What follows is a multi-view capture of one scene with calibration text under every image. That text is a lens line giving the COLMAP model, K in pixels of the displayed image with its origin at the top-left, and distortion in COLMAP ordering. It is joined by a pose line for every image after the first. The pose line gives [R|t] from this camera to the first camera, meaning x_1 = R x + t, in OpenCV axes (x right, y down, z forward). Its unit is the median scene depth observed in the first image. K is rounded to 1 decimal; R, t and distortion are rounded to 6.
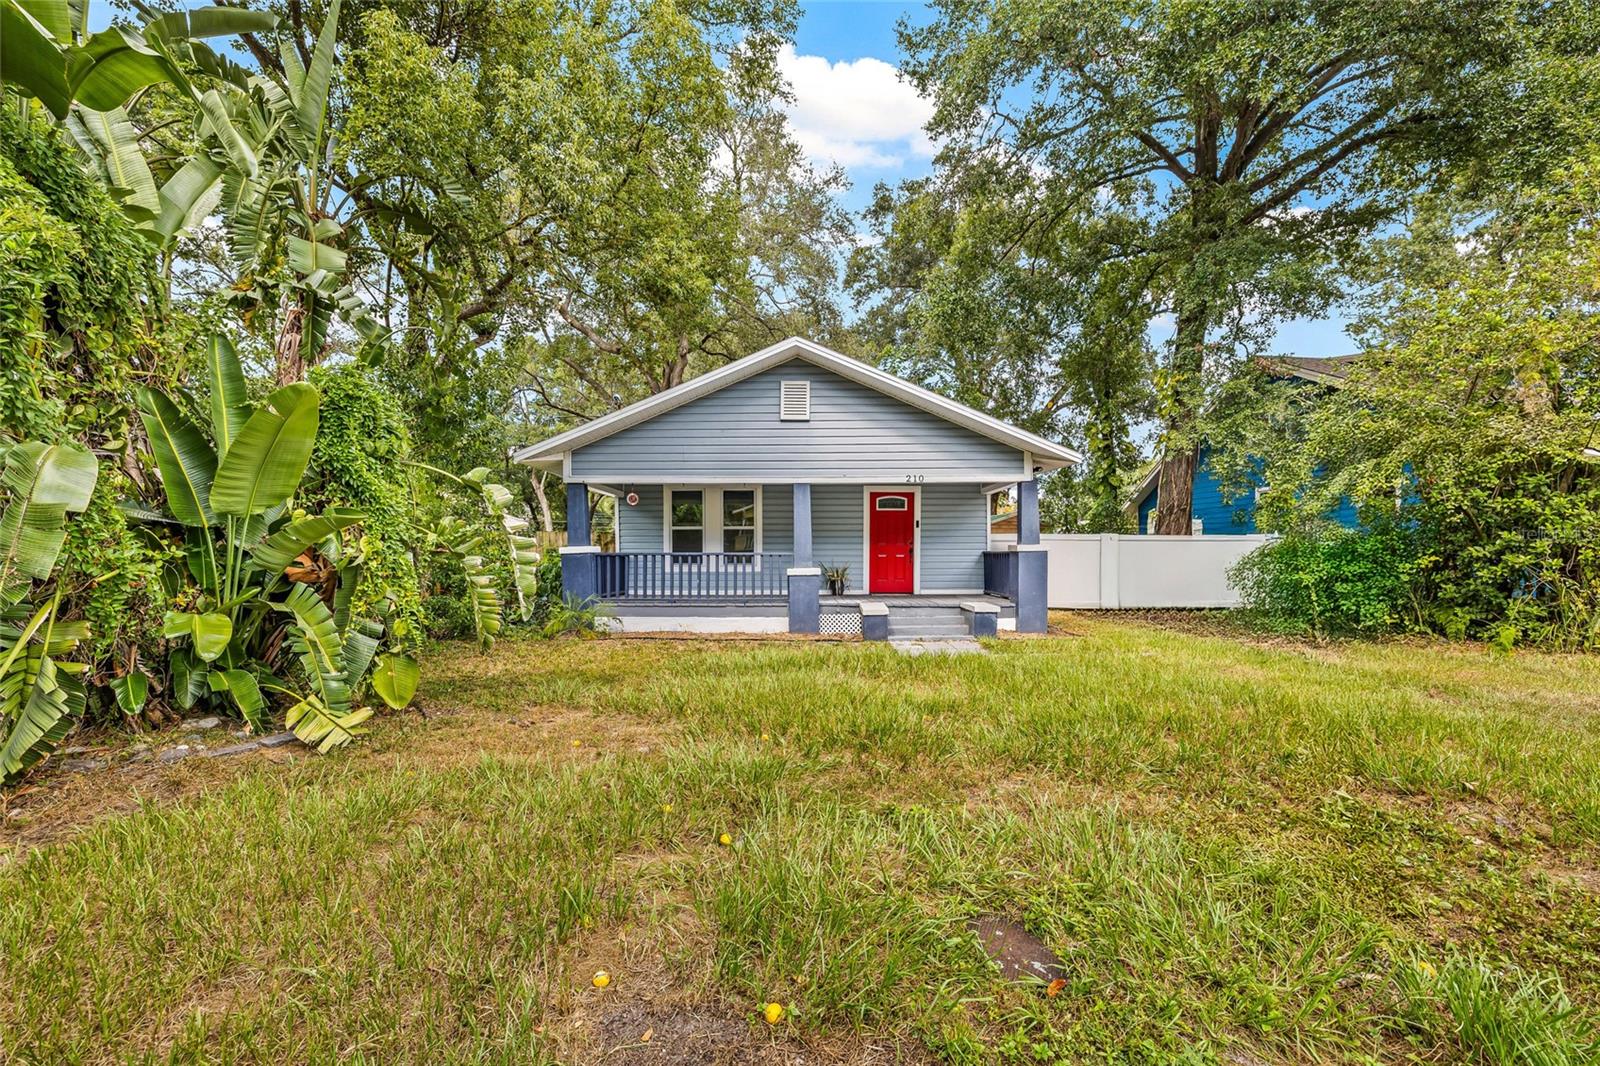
lens RADIAL K [[664.7, 0, 799.6], [0, 664.7, 531.8], [0, 0, 1]] dist [-0.001838, -0.000117]
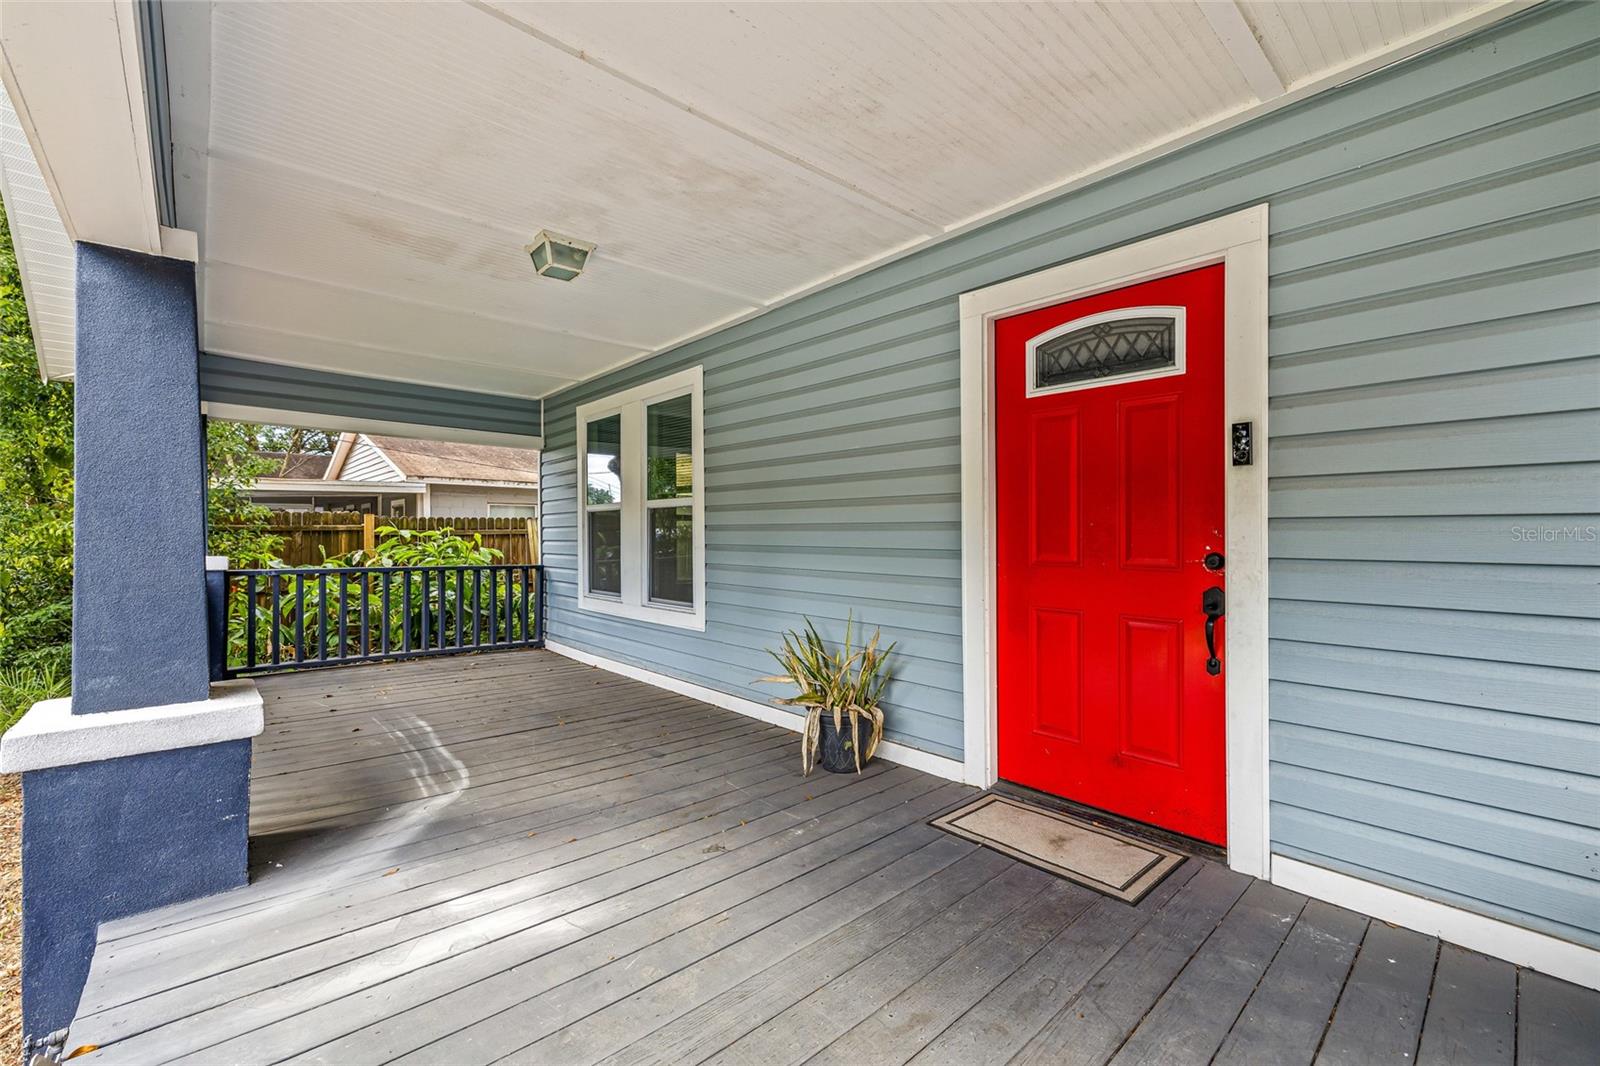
lens RADIAL K [[664.7, 0, 800.3], [0, 664.7, 536.4], [0, 0, 1]] dist [-0.001838, -0.000117]
pose [[0.677635, 0.004272, -0.735386, 0.223144], [-0.005315, 0.999985, 0.000912, 0.011107], [0.735379, 0.003291, 0.677648, 0.806633]]
